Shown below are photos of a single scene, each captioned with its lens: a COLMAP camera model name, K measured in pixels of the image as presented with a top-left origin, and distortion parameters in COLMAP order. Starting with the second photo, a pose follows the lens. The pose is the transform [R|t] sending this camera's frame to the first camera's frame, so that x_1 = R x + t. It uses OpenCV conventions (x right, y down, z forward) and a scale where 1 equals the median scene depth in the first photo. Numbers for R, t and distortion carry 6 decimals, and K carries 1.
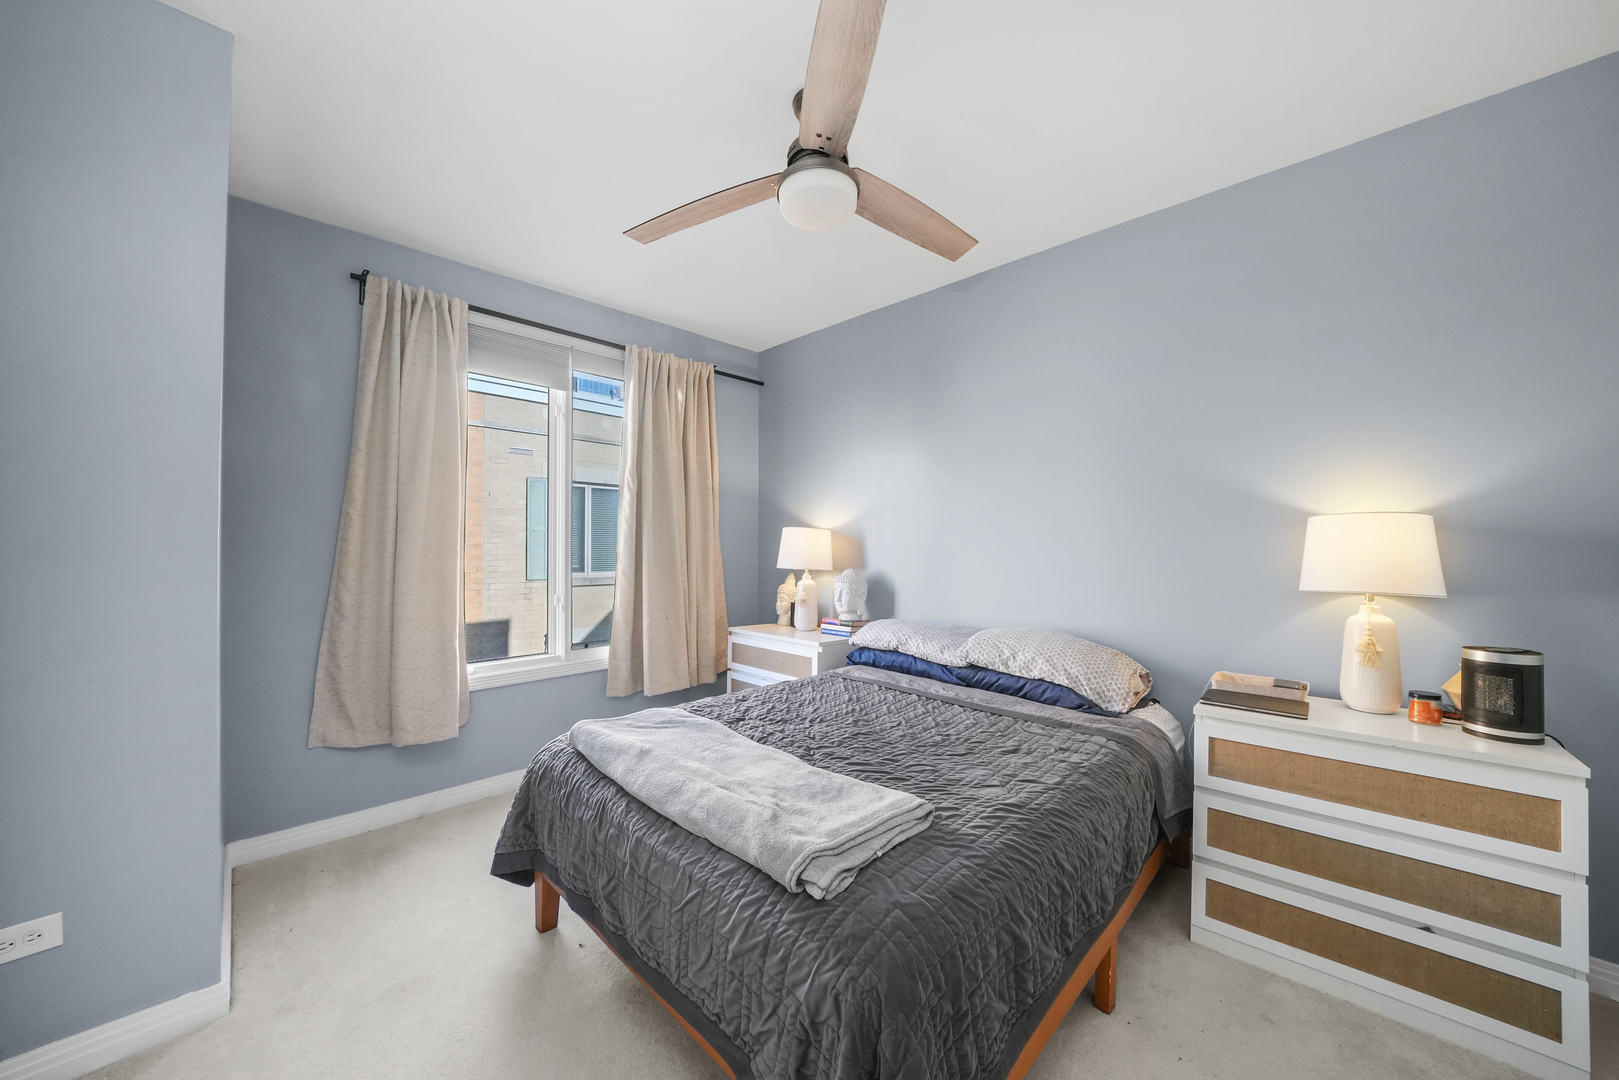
lens RADIAL K [[578.2, 0, 801.5], [0, 578.2, 539.9], [0, 0, 1]] dist [-0.018178, 0.000169]
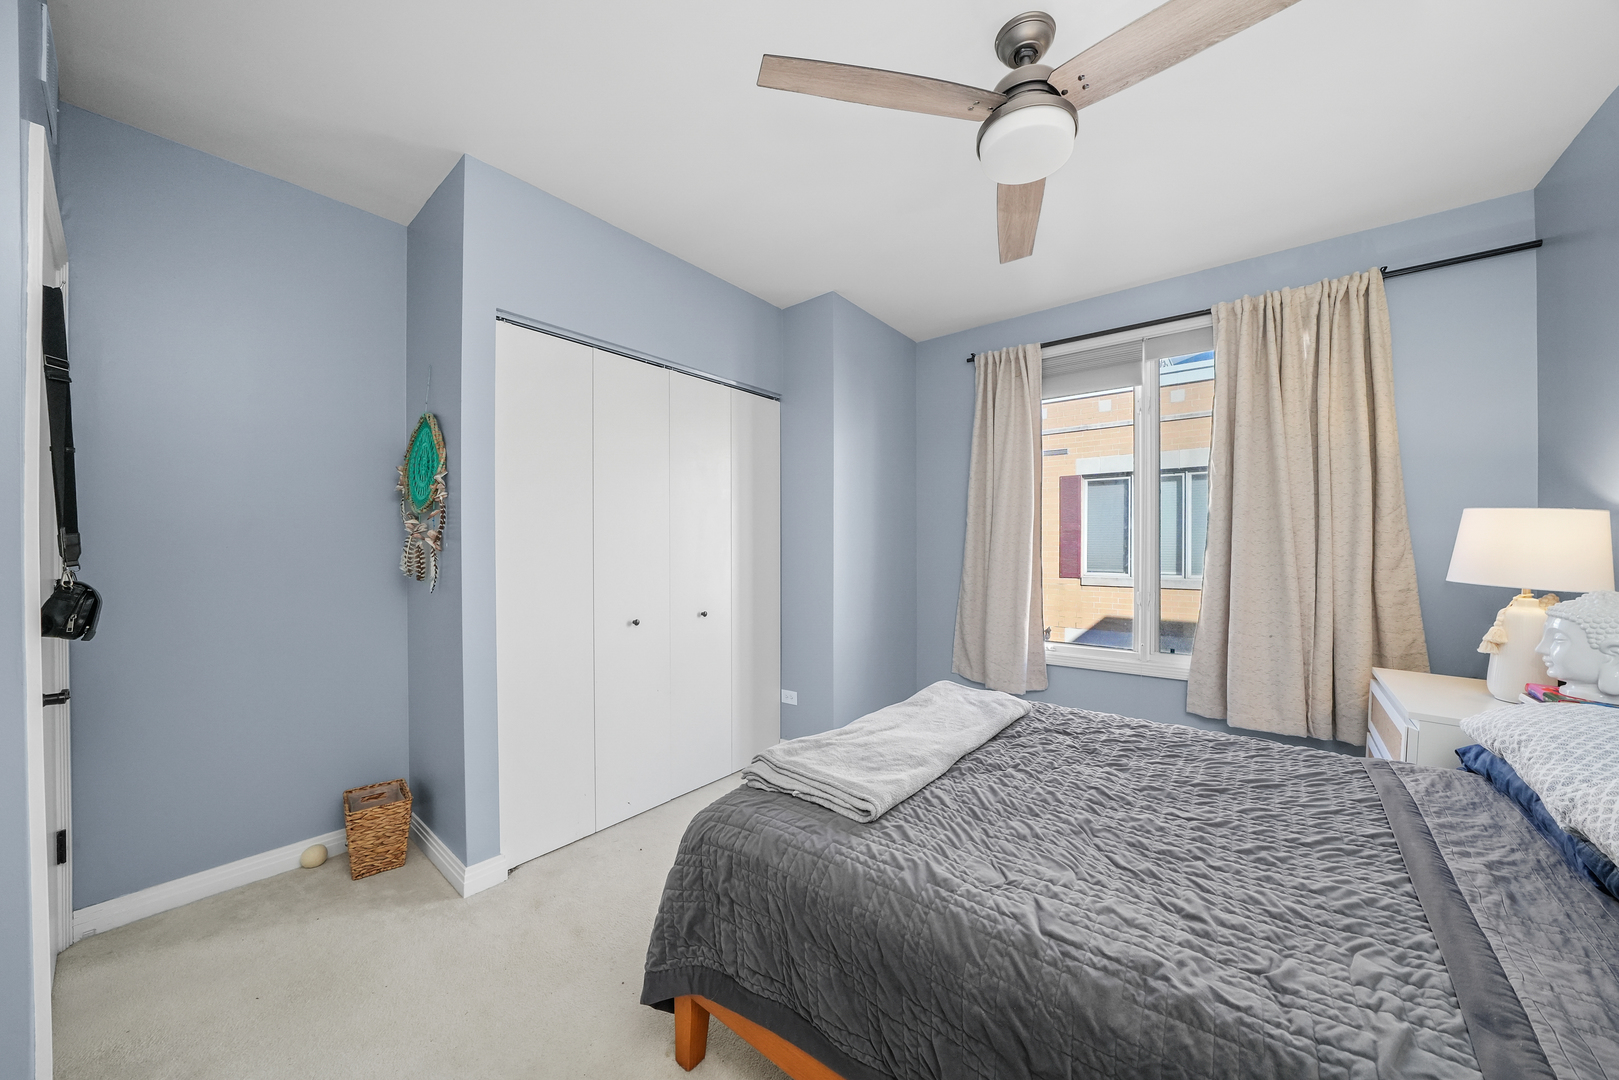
lens RADIAL K [[578.2, 0, 801.5], [0, 578.2, 539.9], [0, 0, 1]] dist [-0.018178, 0.000169]
pose [[0.083276, -0.005190, -0.996513, 0.591555], [0.013716, 0.999898, -0.004061, 0.001293], [0.996432, -0.013330, 0.083338, 0.392517]]
